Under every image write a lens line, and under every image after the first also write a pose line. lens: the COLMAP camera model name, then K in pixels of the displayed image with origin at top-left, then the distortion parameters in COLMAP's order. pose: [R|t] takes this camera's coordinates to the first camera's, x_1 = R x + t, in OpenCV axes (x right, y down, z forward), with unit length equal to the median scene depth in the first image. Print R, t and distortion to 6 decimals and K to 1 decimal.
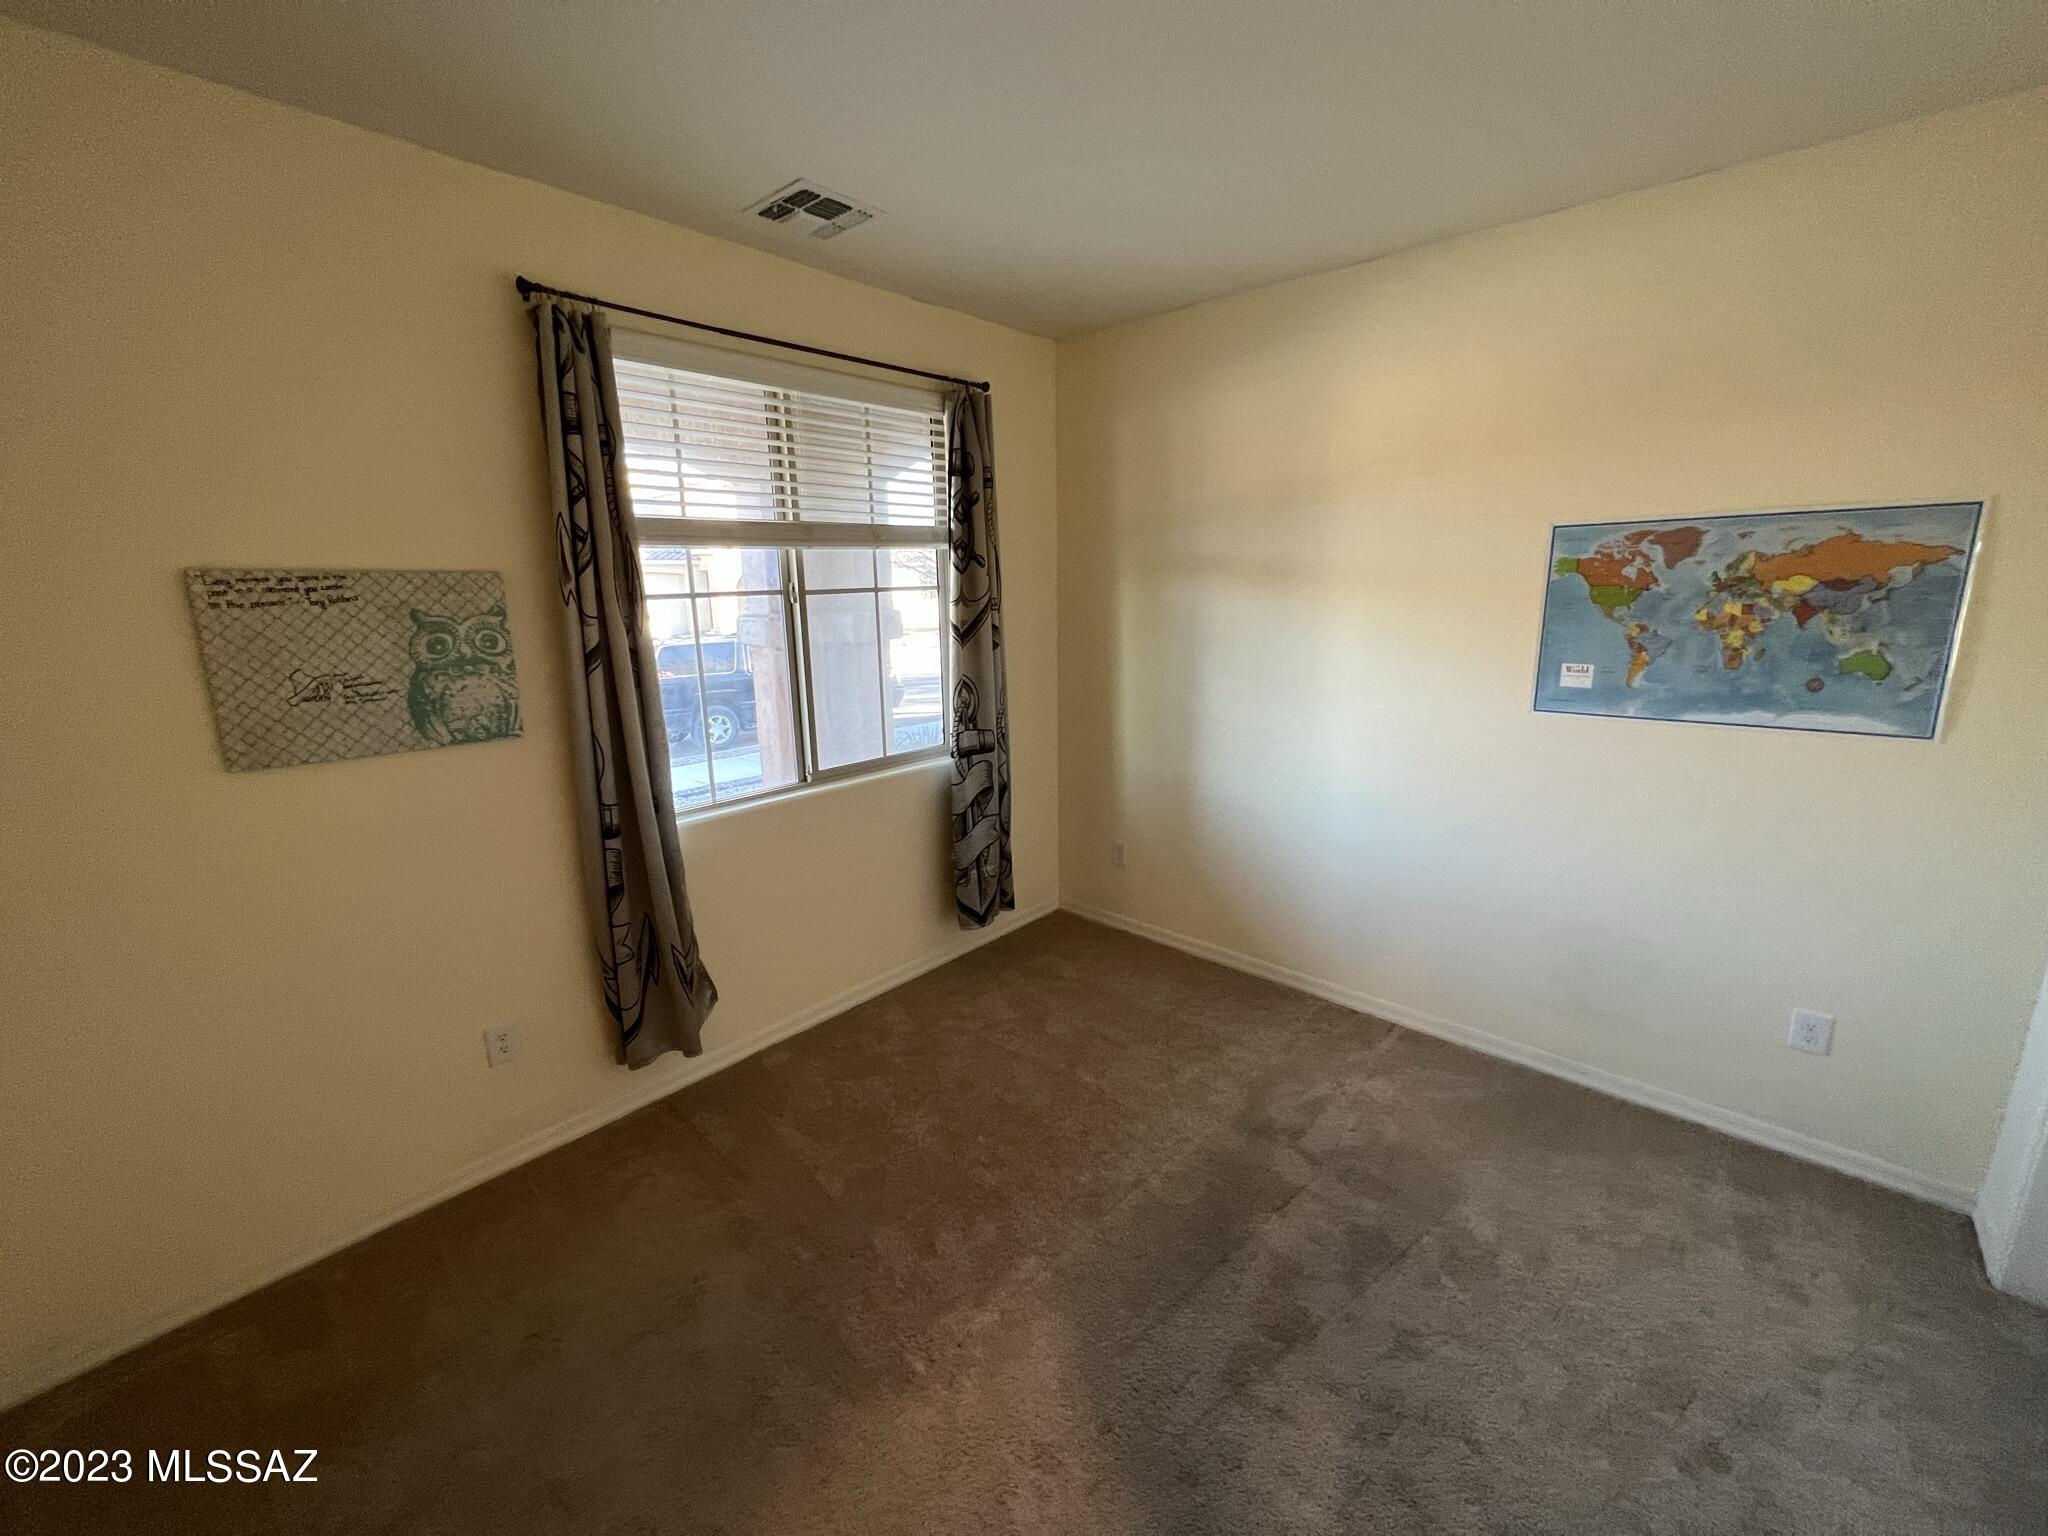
lens RADIAL K [[788.0, 0, 1024.0], [0, 788.0, 768.0], [0, 0, 1]] dist [-0.001057, -0.000025]
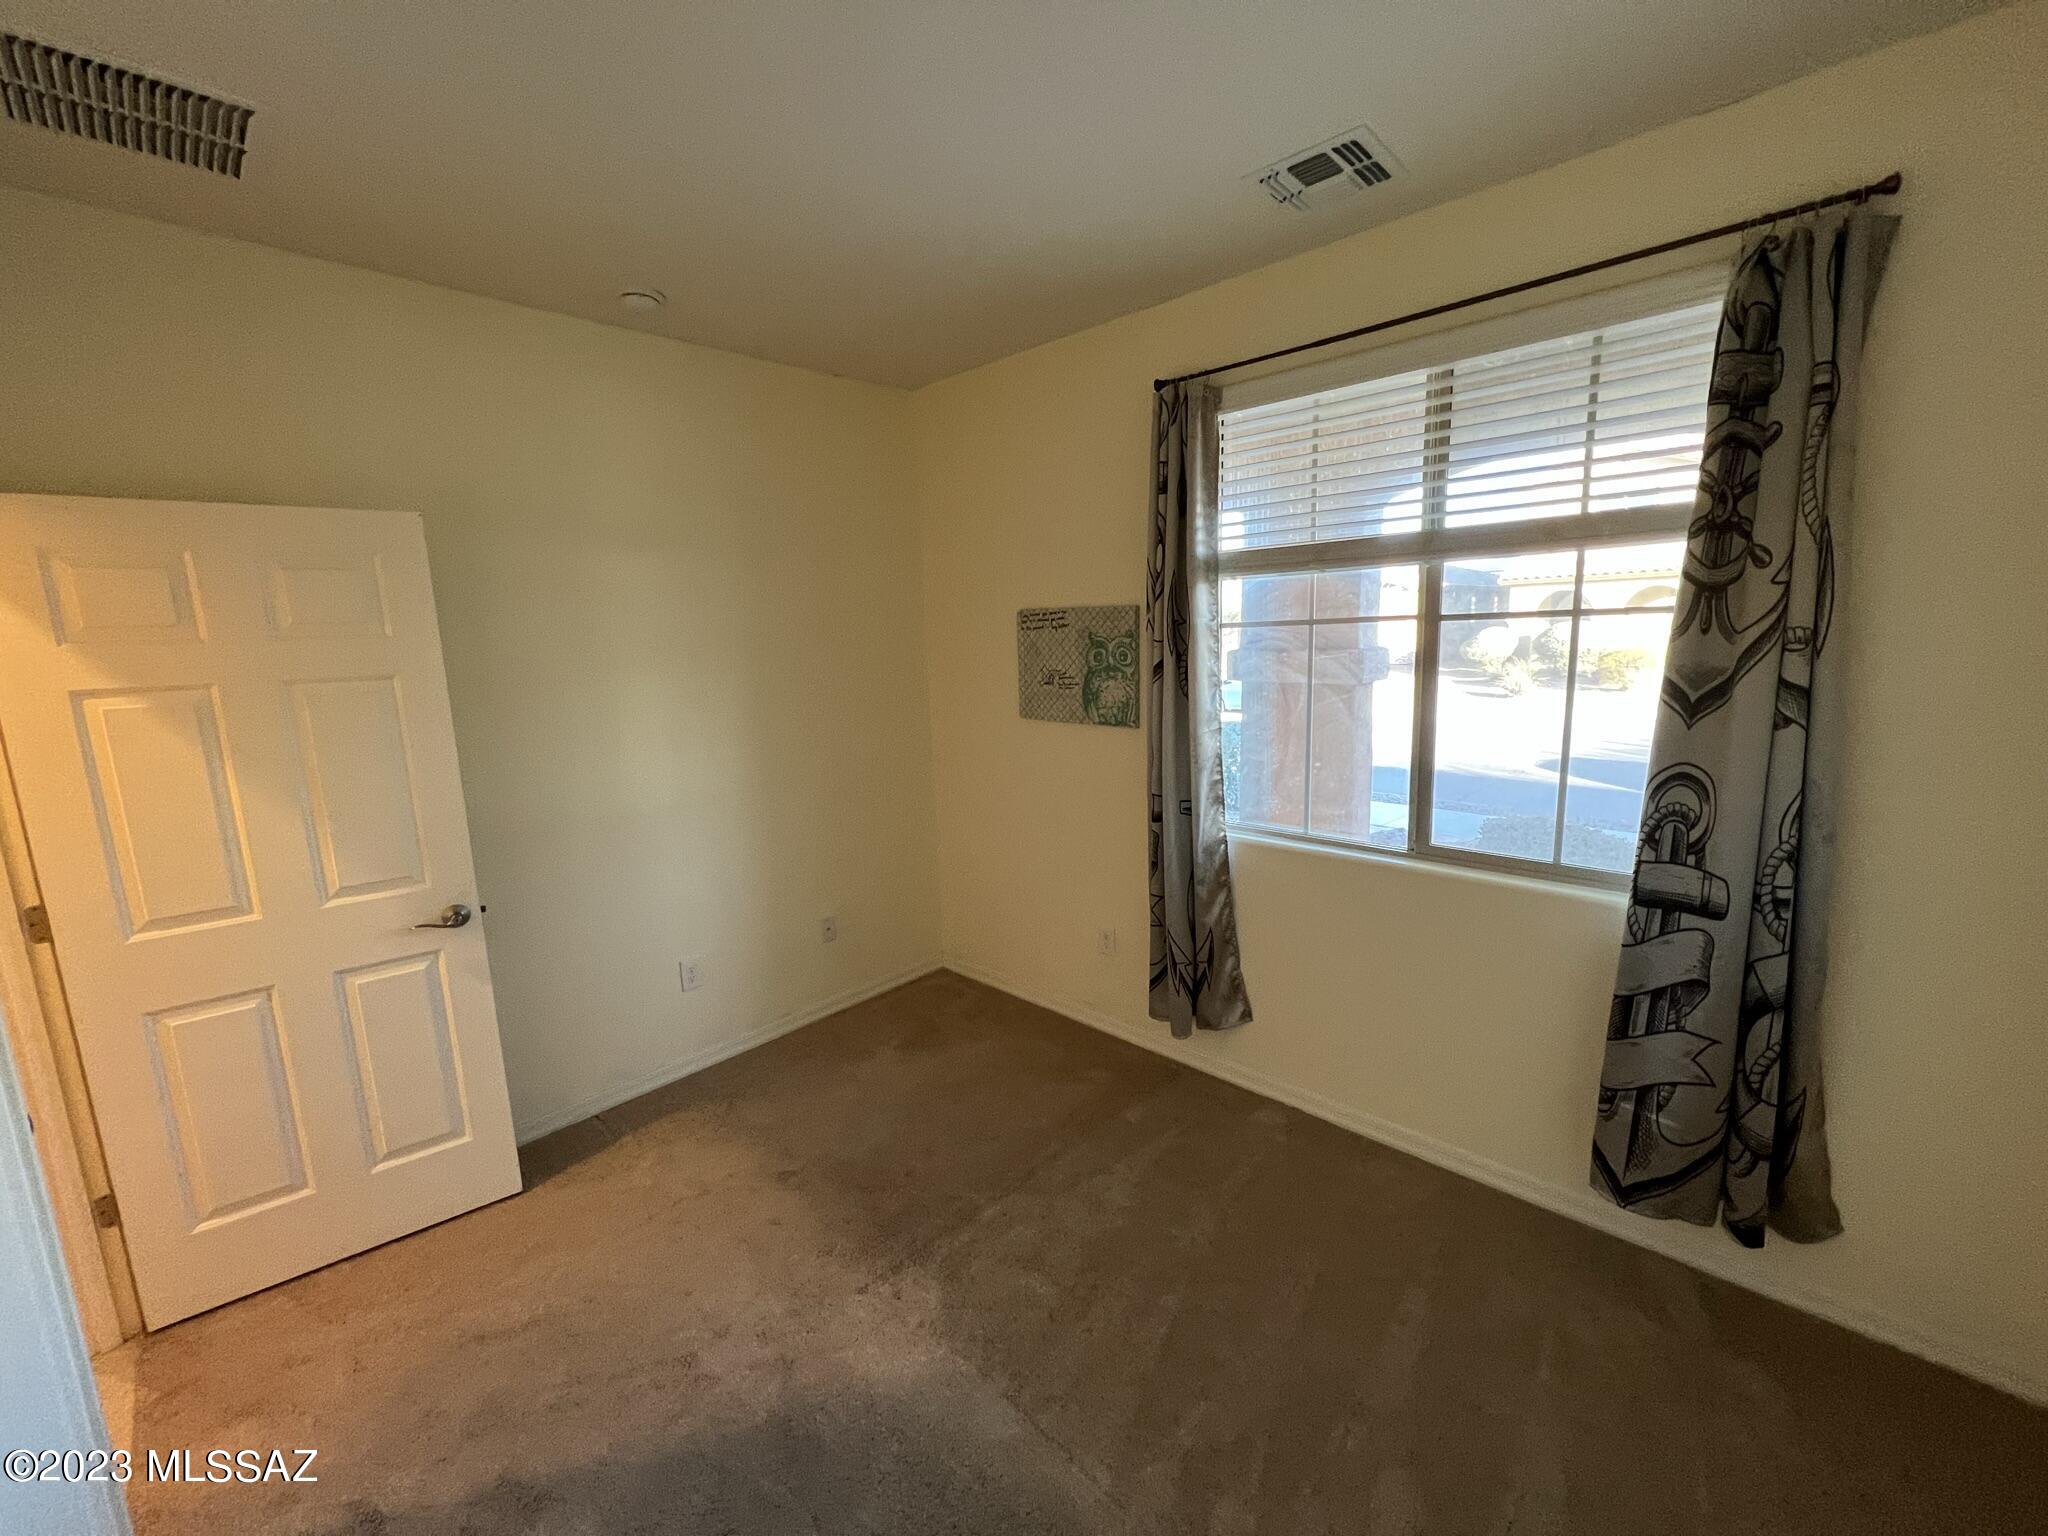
lens RADIAL K [[831.3, 0, 1024.0], [0, 831.3, 768.0], [0, 0, 1]] dist [0.001698, -0.000030]
pose [[-0.019237, 0.191858, -0.981234, 0.654736], [-0.194455, 0.961957, 0.191901, -0.179175], [0.980723, 0.194498, 0.018803, 0.691824]]
